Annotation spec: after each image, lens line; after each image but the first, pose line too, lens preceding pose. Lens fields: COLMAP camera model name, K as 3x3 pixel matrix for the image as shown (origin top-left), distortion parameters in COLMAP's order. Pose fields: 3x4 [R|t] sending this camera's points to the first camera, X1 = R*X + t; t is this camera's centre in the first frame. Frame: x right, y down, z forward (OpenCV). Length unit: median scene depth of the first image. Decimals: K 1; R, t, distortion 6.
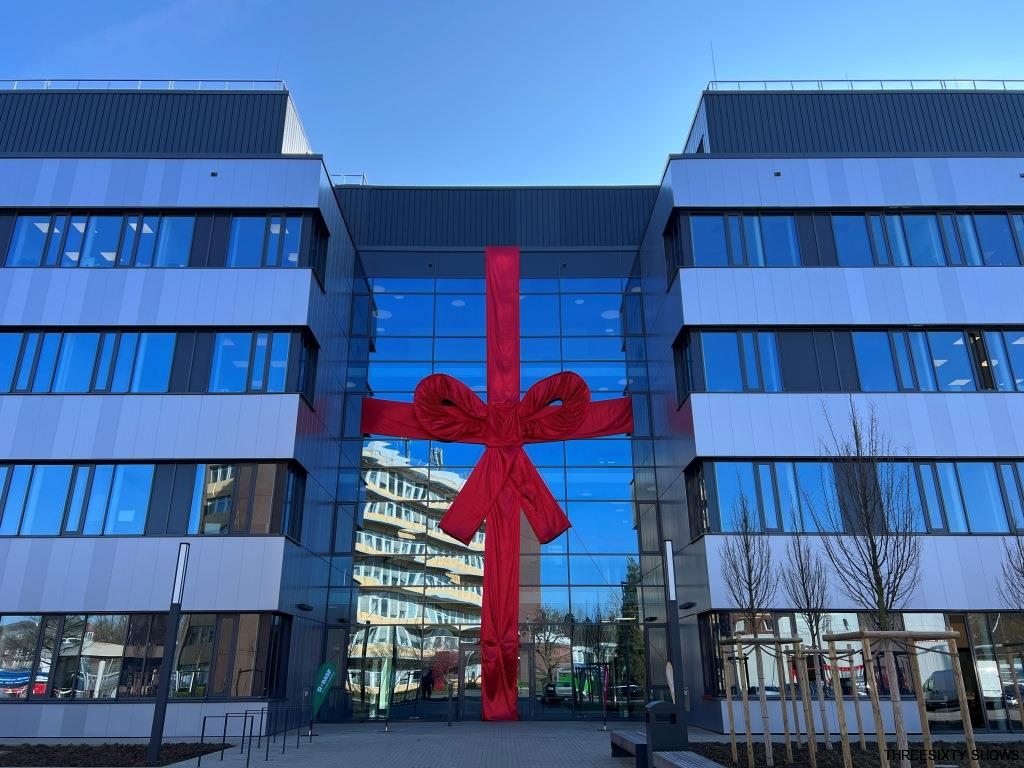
lens RADIAL K [[808.6, 0, 500.1], [0, 808.6, 349.1], [0, 0, 1]] dist [0.001217, -0.001180]
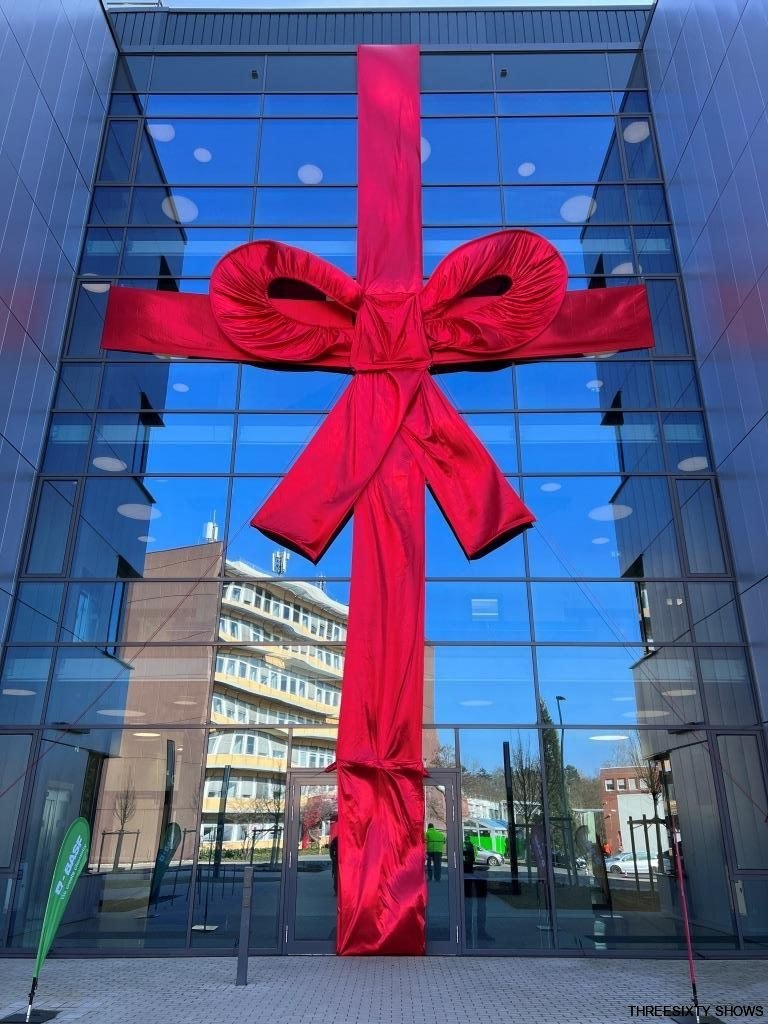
lens RADIAL K [[771.3, 0, 384.0], [0, 771.3, 512.0], [0, 0, 1]] dist [-0.004481, -0.004618]
pose [[0.999986, 0.000415, -0.005270, 0.002656], [-0.000450, 0.999978, -0.006662, 0.192831], [0.005267, 0.006665, 0.999964, 0.491759]]
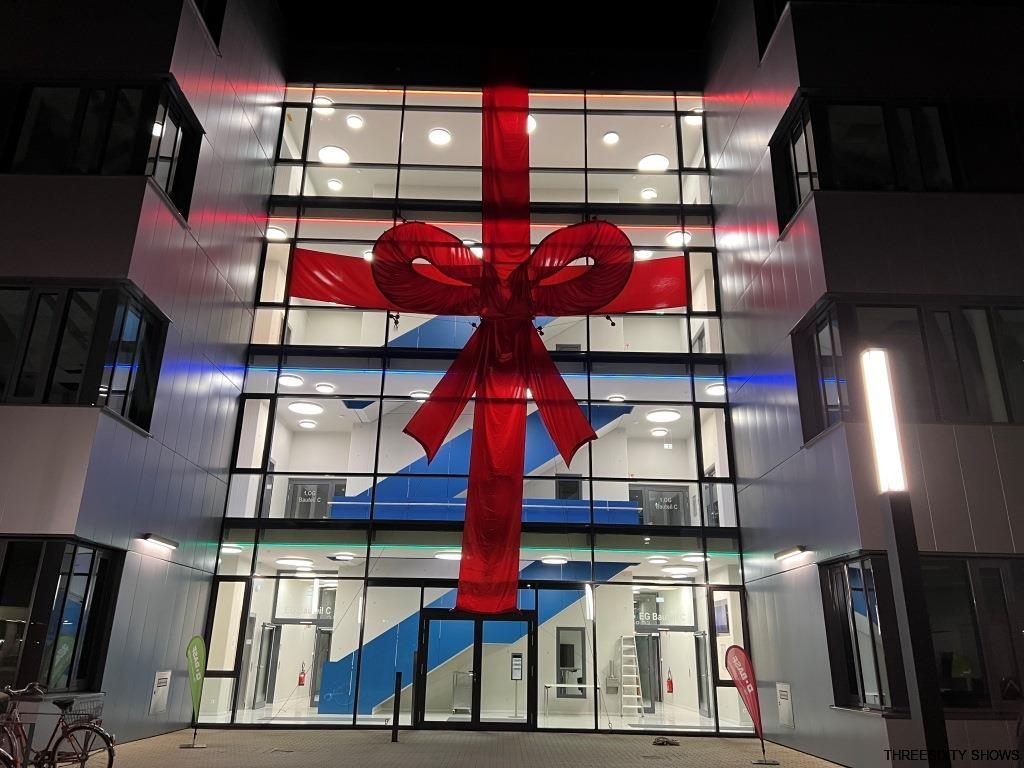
lens RADIAL K [[771.3, 0, 512.0], [0, 771.3, 384.0], [0, 0, 1]] dist [-0.004481, -0.004618]
pose [[0.999771, 0.018338, 0.011019, 0.008234], [-0.018826, 0.998768, 0.045919, 0.133674], [-0.010163, -0.046115, 0.998884, 0.337000]]
